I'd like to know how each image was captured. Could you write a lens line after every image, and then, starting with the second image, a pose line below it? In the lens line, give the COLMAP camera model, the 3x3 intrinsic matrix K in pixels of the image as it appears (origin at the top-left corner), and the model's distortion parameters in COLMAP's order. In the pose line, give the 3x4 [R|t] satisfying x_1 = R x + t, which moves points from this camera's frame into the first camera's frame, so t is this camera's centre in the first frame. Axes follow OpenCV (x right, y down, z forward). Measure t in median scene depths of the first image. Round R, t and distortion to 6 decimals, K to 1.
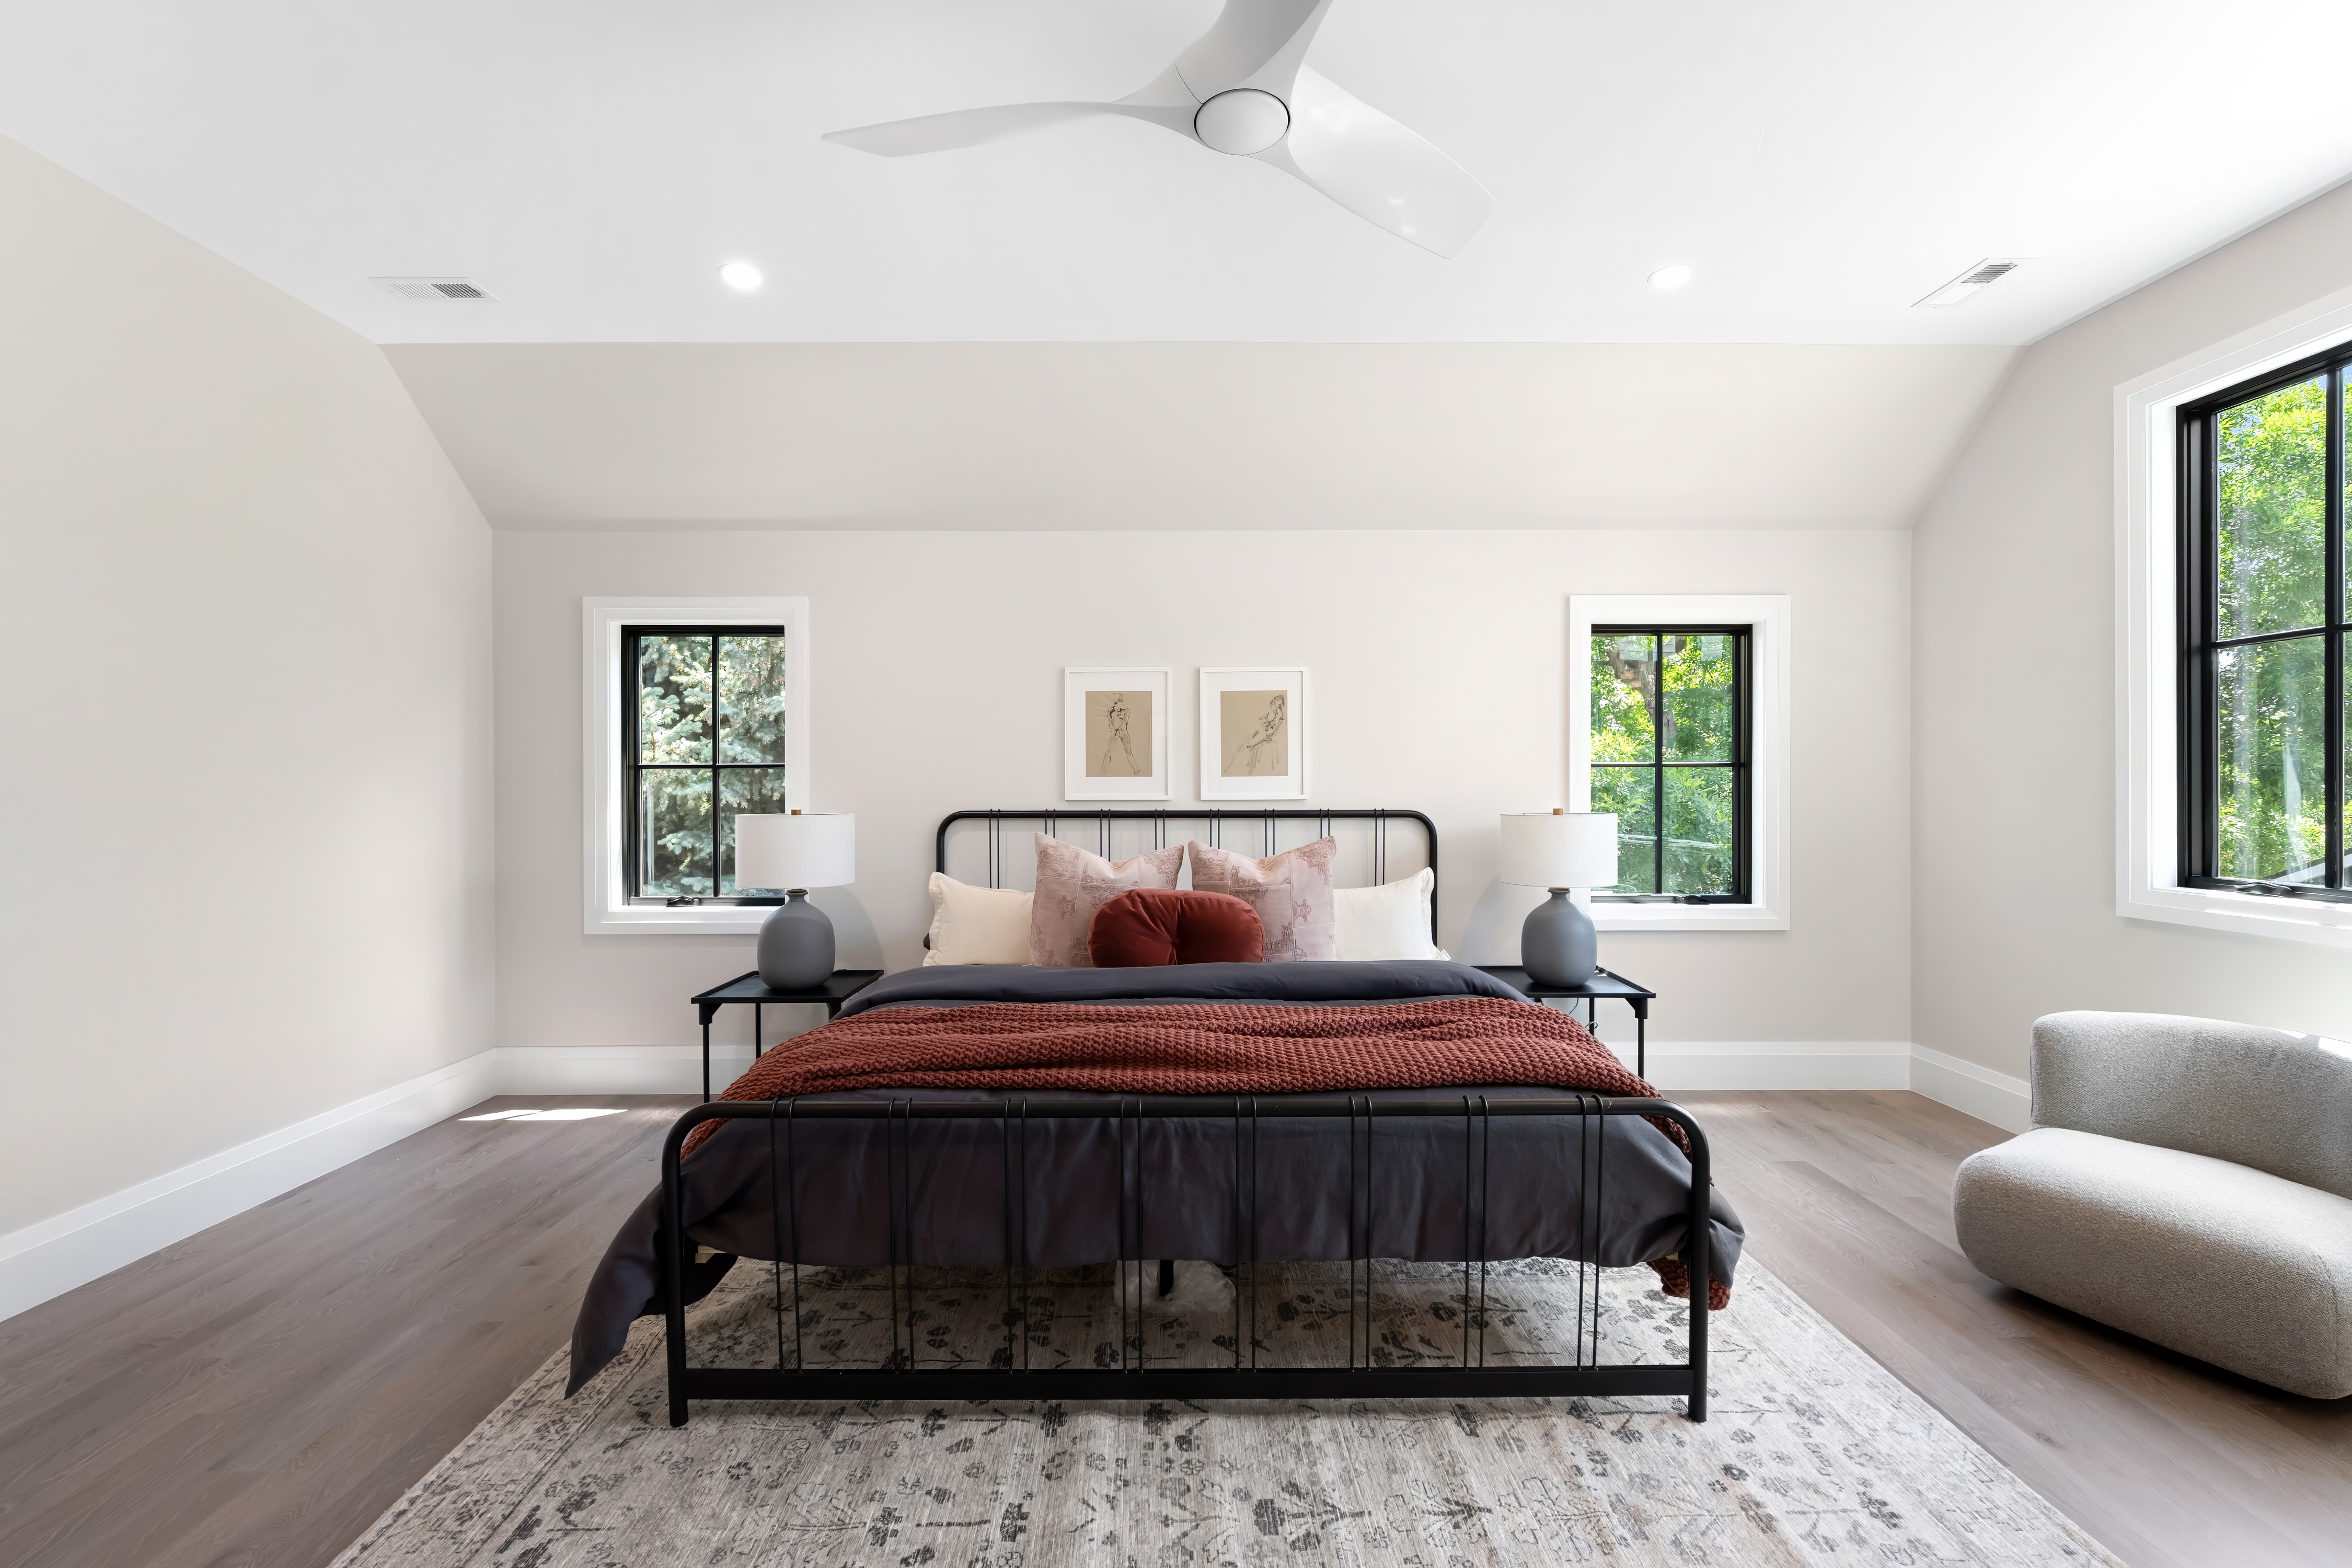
lens RADIAL K [[1004.1, 0, 1186.8], [0, 1004.1, 788.6], [0, 0, 1]] dist [0.010305, -0.000284]
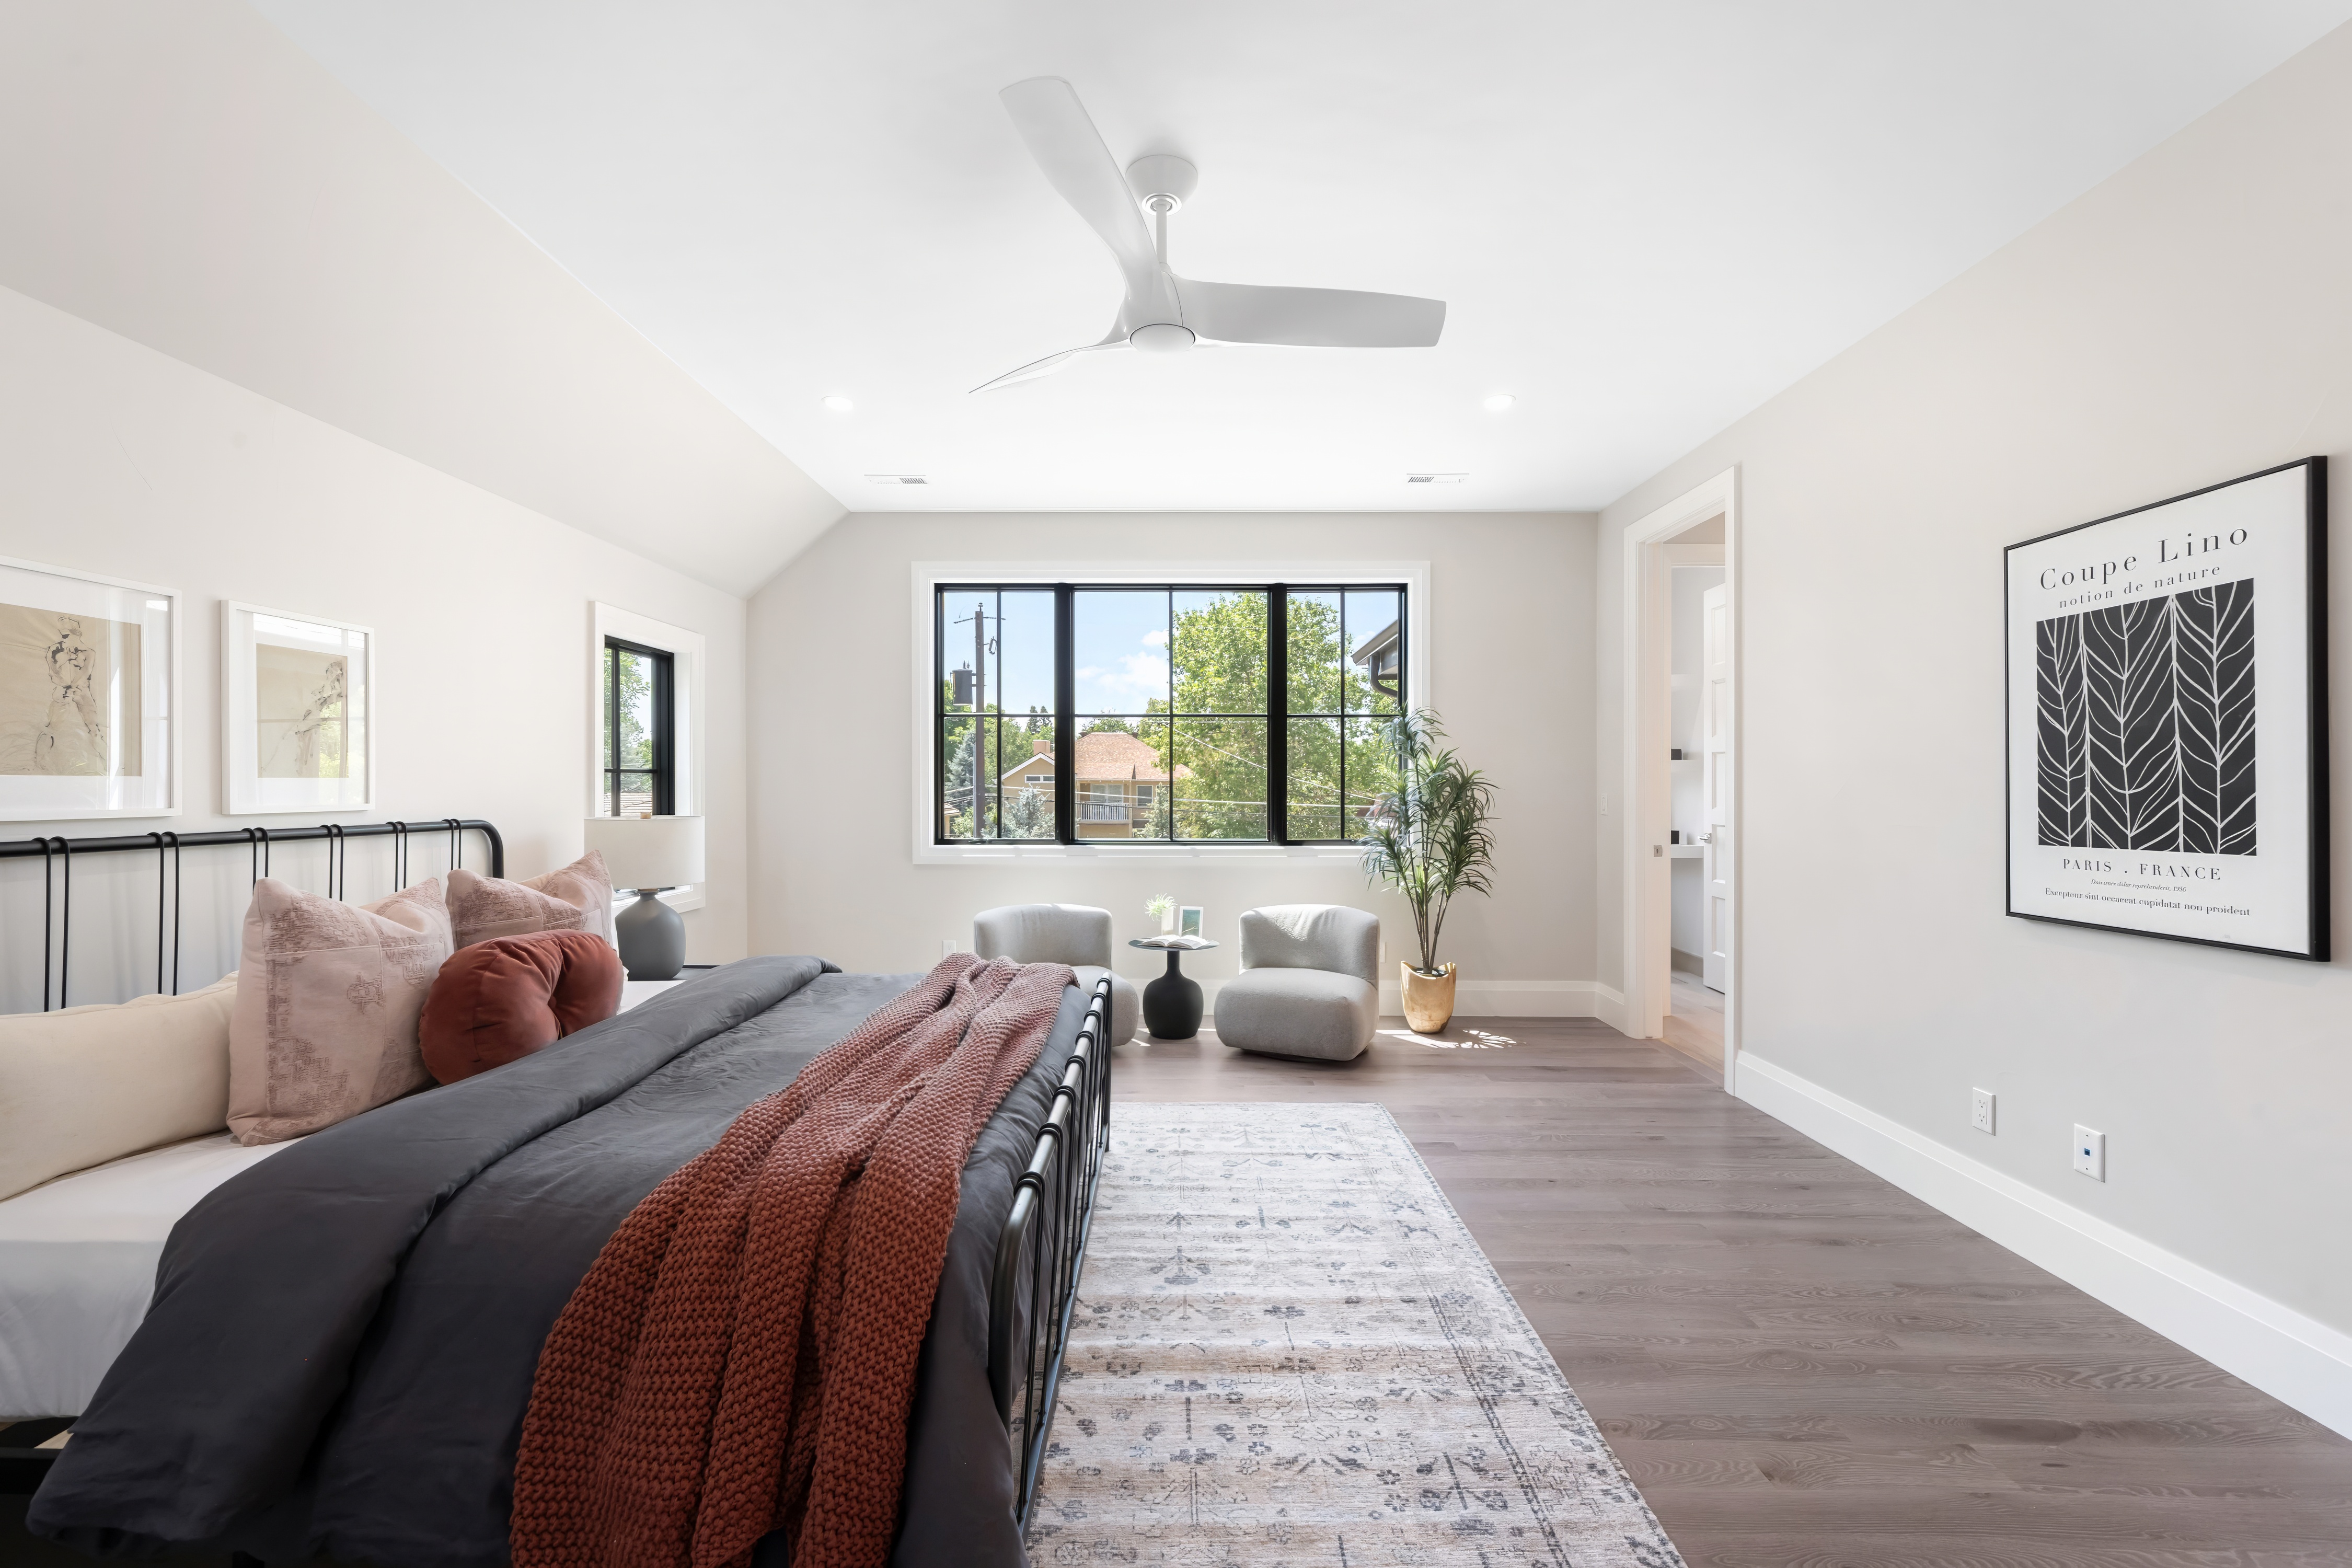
lens RADIAL K [[925.9, 0, 1181.3], [0, 925.9, 784.3], [0, 0, 1]] dist [-0.003727, -0.000768]
pose [[0.022299, 0.004474, 0.999741, -0.572695], [0.001437, 0.999989, -0.004507, -0.004220], [-0.999750, 0.001537, 0.022293, 0.427185]]
